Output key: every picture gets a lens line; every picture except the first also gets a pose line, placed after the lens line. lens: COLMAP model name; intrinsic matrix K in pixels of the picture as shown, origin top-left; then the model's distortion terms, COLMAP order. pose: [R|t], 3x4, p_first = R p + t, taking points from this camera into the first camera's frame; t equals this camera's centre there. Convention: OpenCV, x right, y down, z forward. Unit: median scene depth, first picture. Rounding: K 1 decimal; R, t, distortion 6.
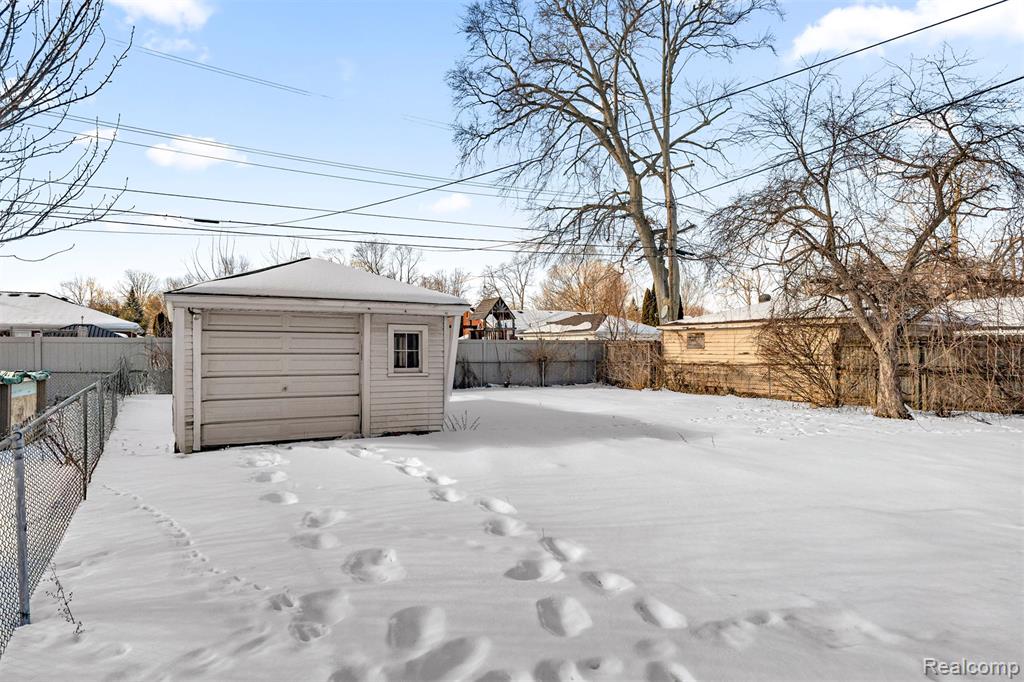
lens RADIAL K [[599.8, 0, 508.0], [0, 599.8, 344.9], [0, 0, 1]] dist [0.003287, 0.000049]
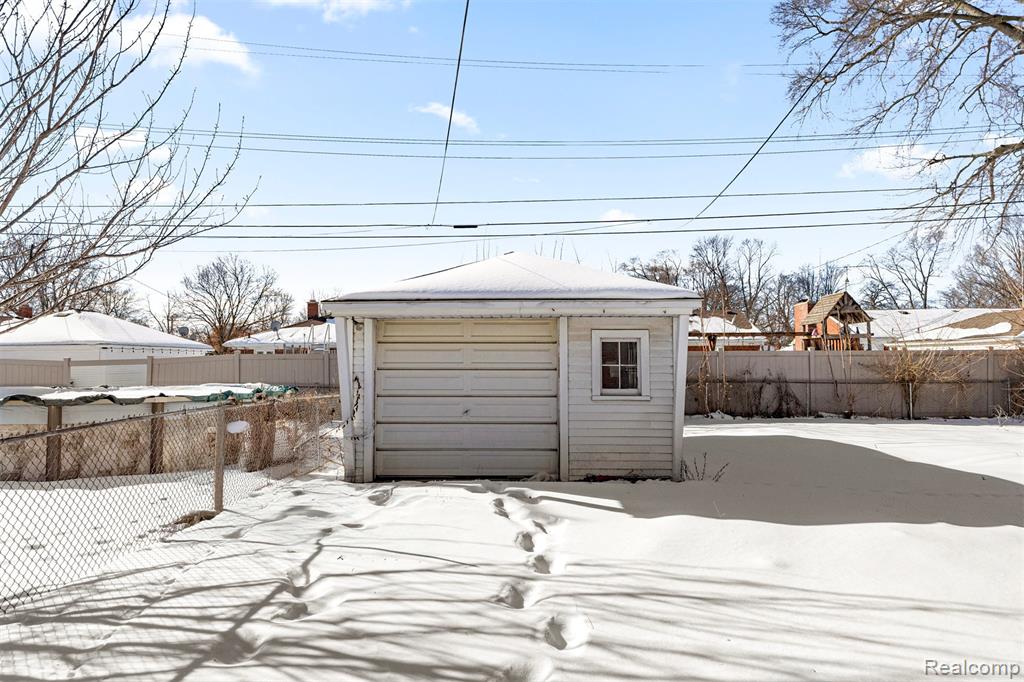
lens RADIAL K [[683.8, 0, 512.8], [0, 683.8, 335.8], [0, 0, 1]] dist [0.010473, -0.005530]
pose [[0.856410, -0.025524, -0.515665, 0.078356], [0.006697, 0.999242, -0.038337, 0.002424], [0.516253, 0.029378, 0.855932, 0.109262]]
